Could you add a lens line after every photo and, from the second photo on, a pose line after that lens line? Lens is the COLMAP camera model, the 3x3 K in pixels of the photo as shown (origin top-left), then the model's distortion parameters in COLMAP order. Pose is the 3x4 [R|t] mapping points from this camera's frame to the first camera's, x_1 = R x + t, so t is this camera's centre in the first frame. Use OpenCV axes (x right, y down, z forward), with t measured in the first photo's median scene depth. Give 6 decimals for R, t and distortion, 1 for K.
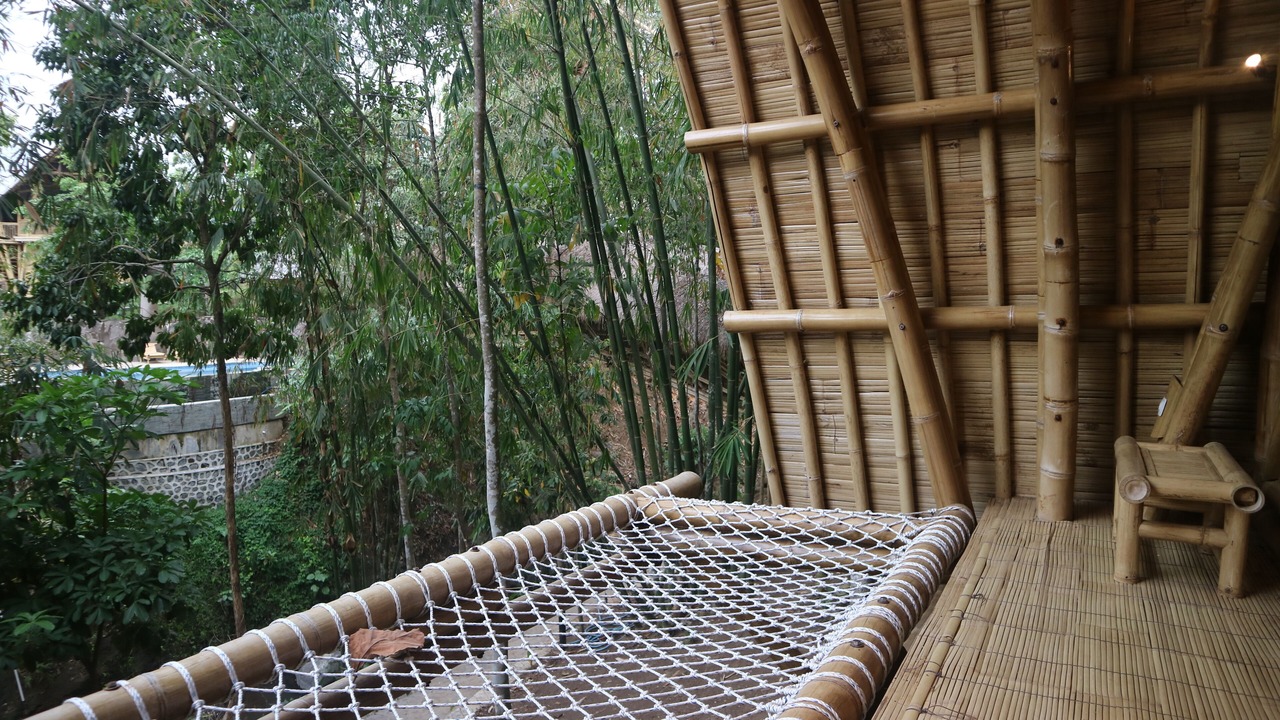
lens RADIAL K [[877.1, 0, 642.5], [0, 877.1, 343.5], [0, 0, 1]] dist [-0.116151, 0.074772]
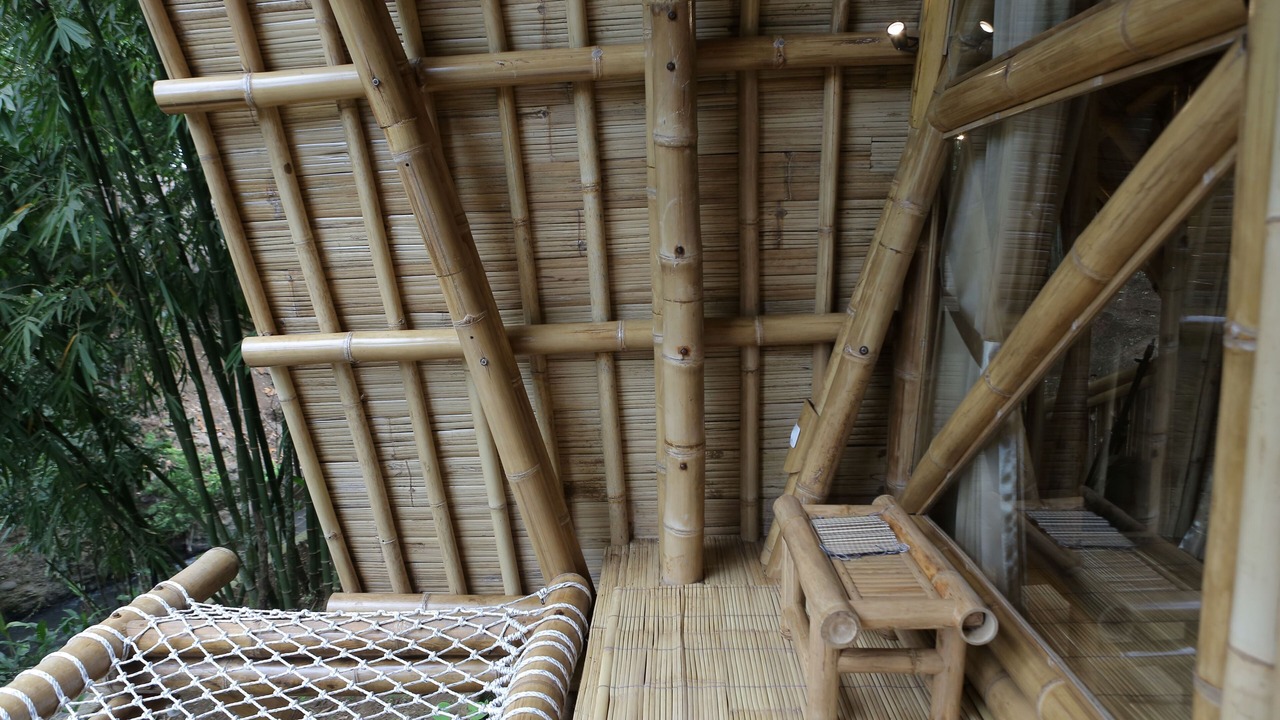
lens RADIAL K [[877.1, 0, 642.5], [0, 877.1, 343.5], [0, 0, 1]] dist [-0.116151, 0.074772]
pose [[0.901755, -0.070157, 0.426516, 0.101527], [0.039646, 0.996005, 0.080012, -0.085804], [-0.430425, -0.055242, 0.900934, 0.262554]]
